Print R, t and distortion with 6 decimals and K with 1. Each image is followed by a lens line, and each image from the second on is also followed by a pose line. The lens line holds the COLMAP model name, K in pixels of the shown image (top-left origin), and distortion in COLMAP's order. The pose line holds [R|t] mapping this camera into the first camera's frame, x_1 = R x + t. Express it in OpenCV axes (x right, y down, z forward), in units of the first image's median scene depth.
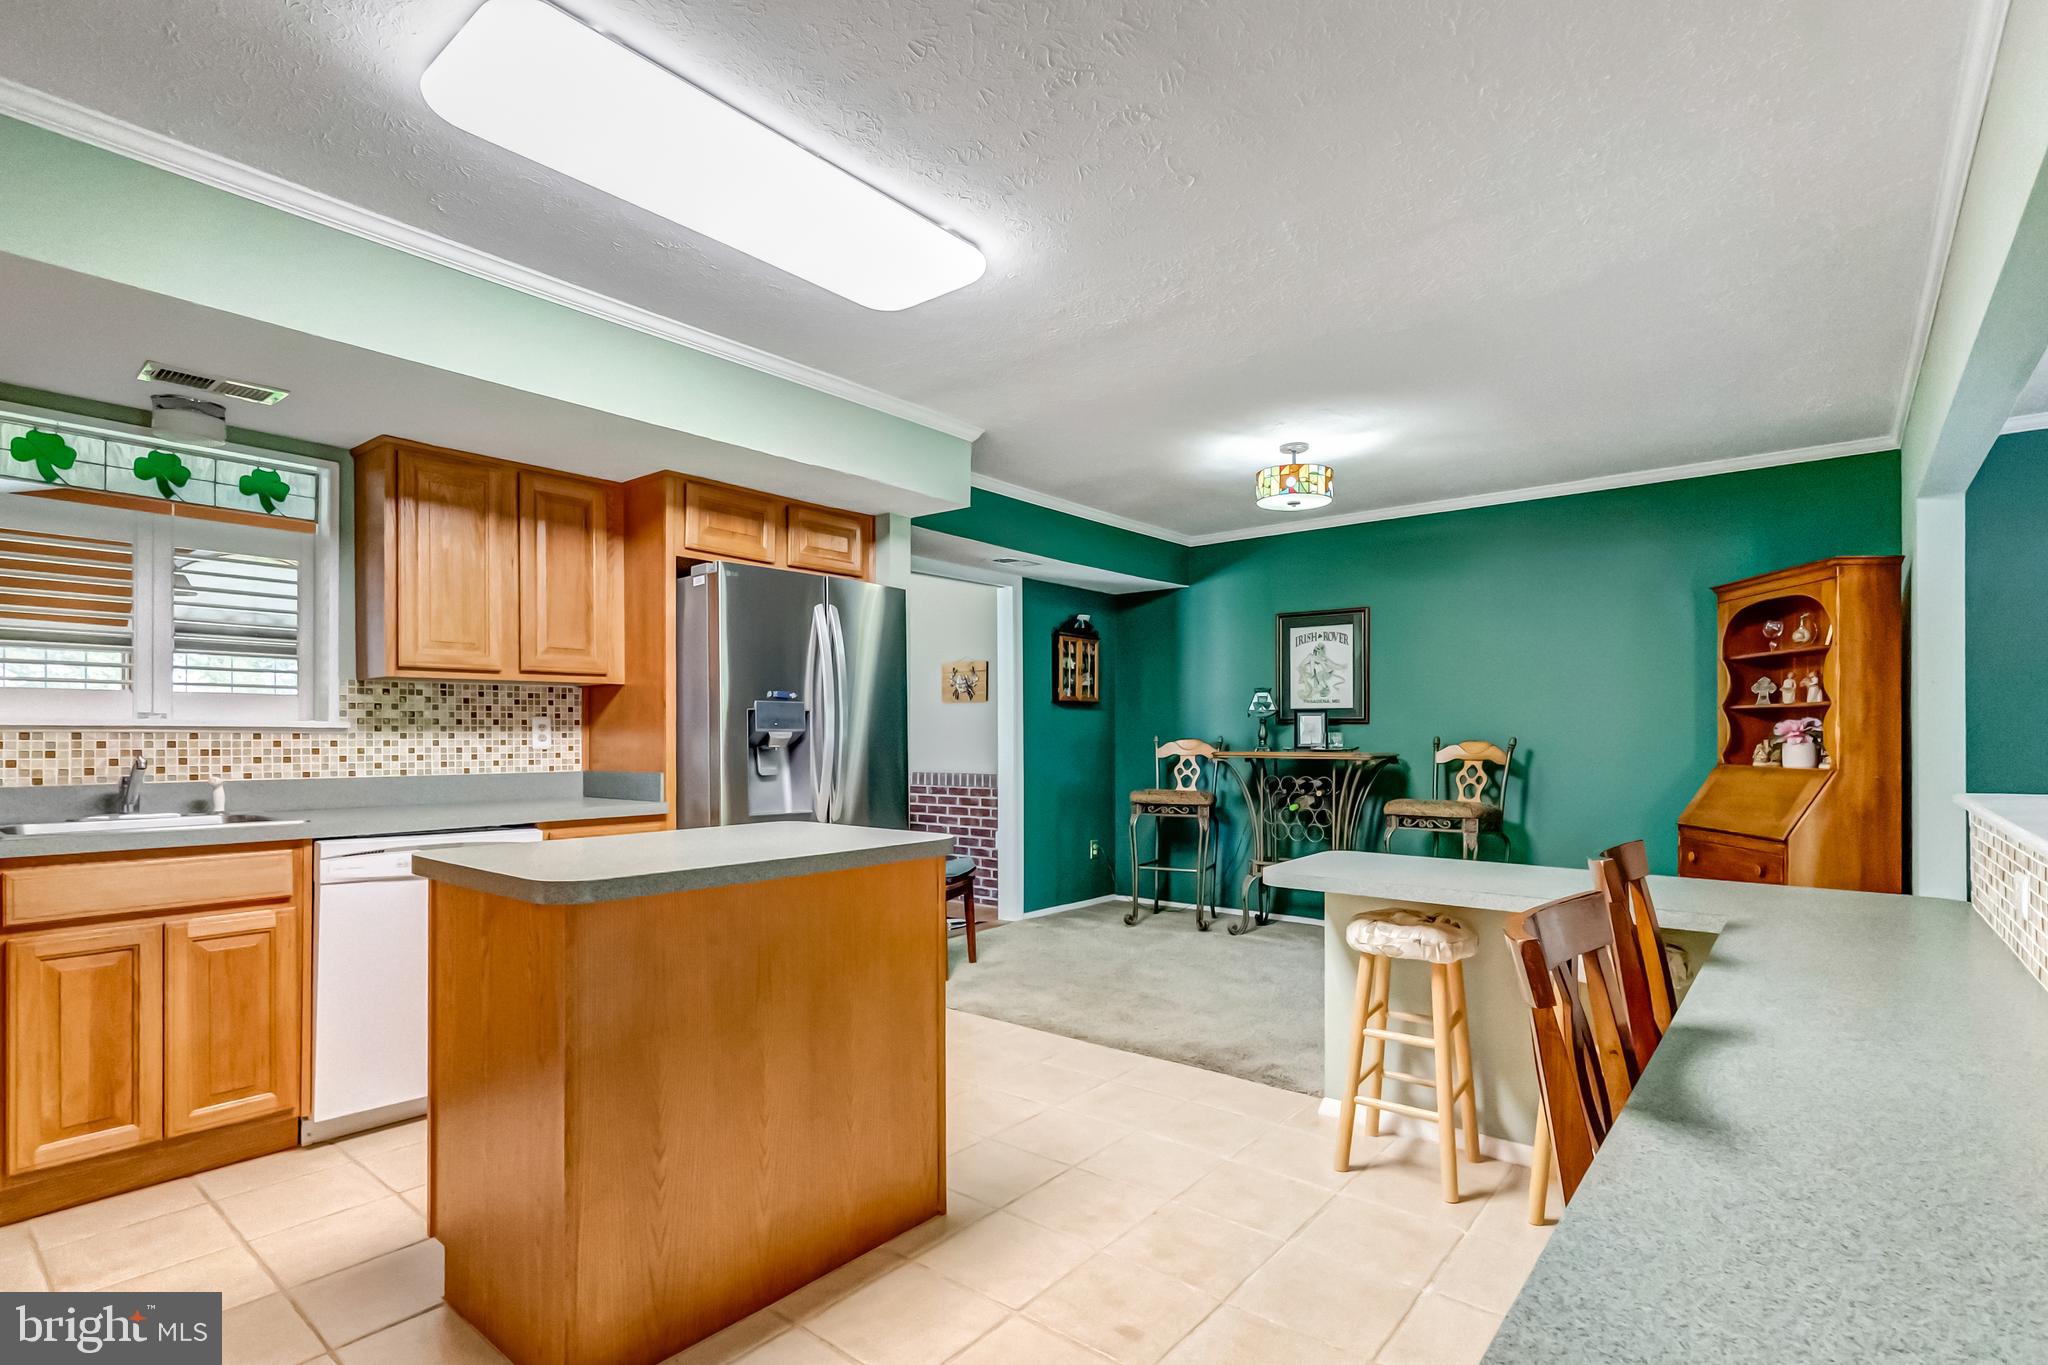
lens RADIAL K [[968.2, 0, 1017.4], [0, 968.2, 740.6], [0, 0, 1]] dist [-0.006489, 0.000822]
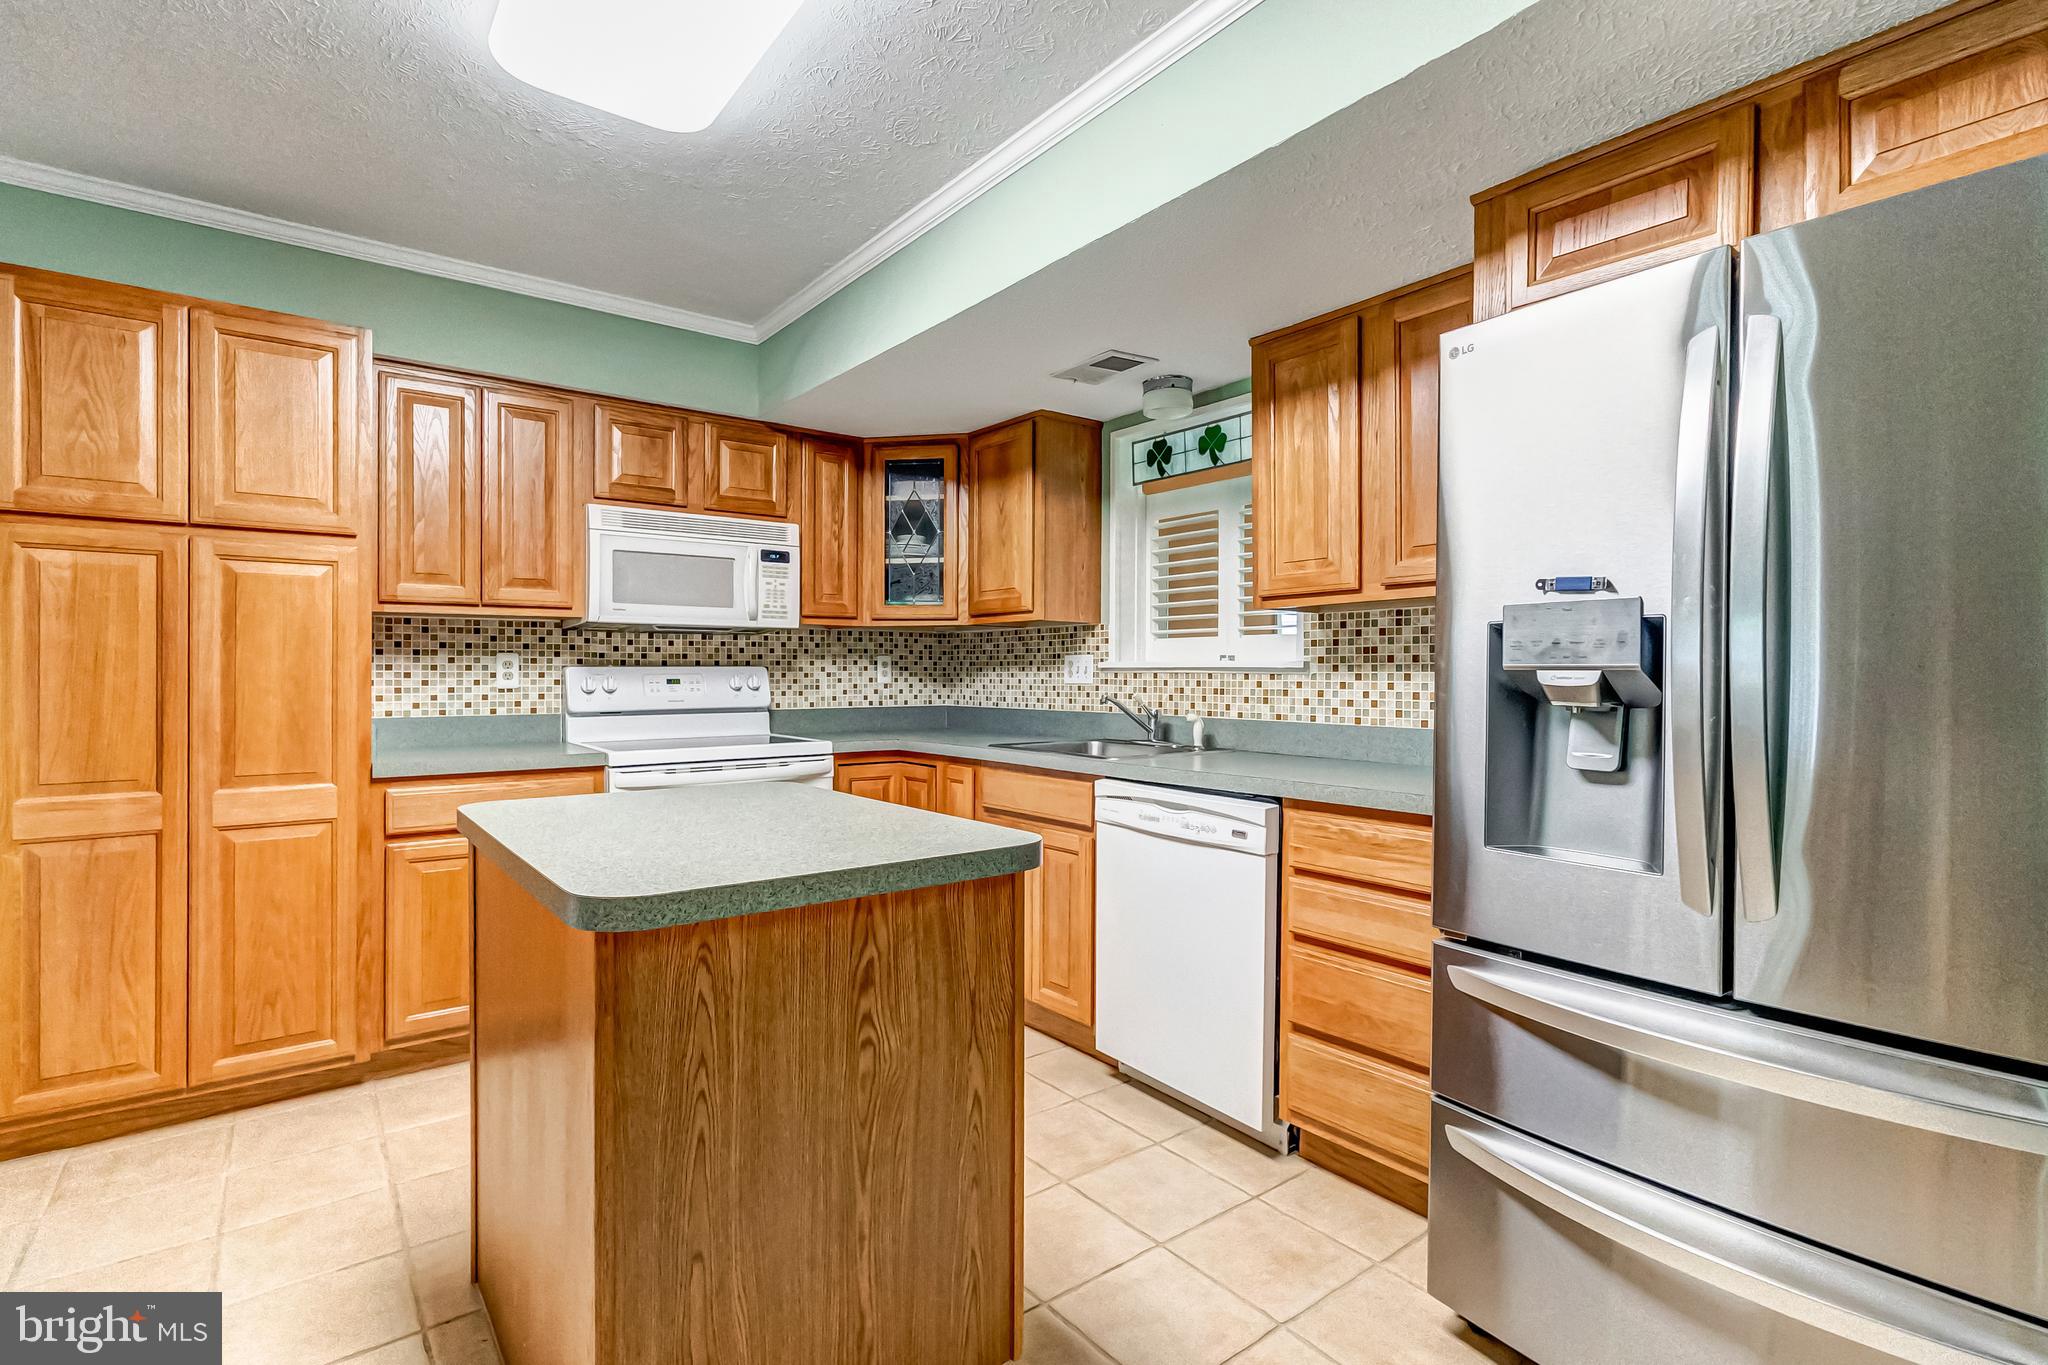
lens RADIAL K [[968.2, 0, 1026.2], [0, 968.2, 676.2], [0, 0, 1]] dist [-0.006489, 0.000822]
pose [[-0.213746, 0.001925, -0.976887, 0.232551], [-0.009381, 0.999948, 0.004023, -0.006040], [0.976844, 0.010024, -0.213717, 0.885538]]
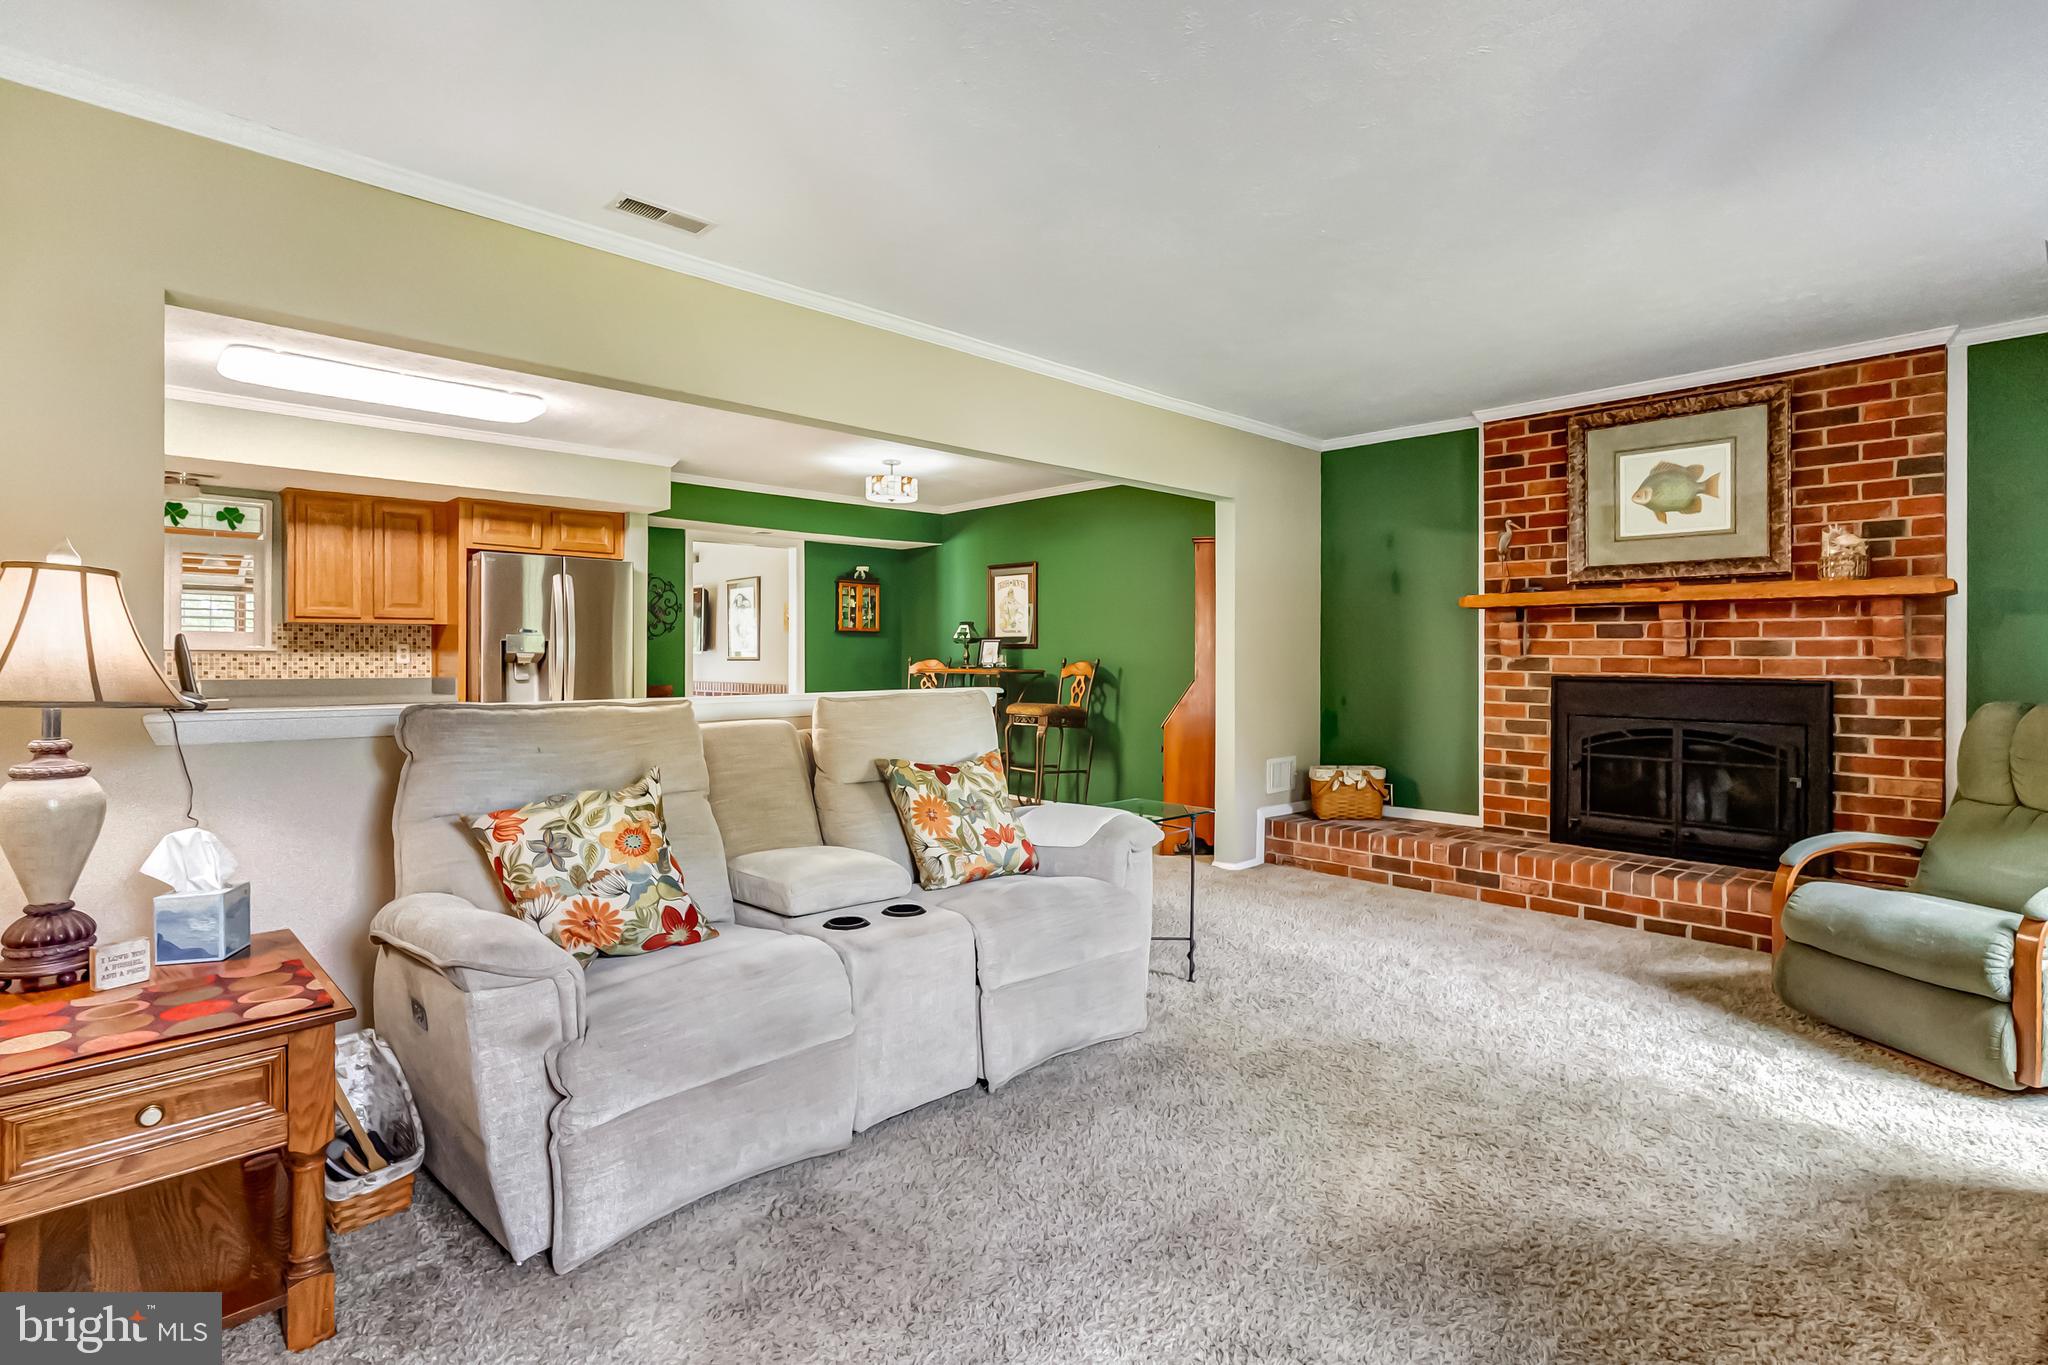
lens RADIAL K [[968.2, 0, 1029.5], [0, 968.2, 665.0], [0, 0, 1]] dist [-0.006489, 0.000822]
pose [[0.993142, 0.003085, -0.116878, 0.830489], [-0.002871, 0.999994, 0.001996, 0.005314], [0.116883, -0.001647, 0.993144, -0.556904]]
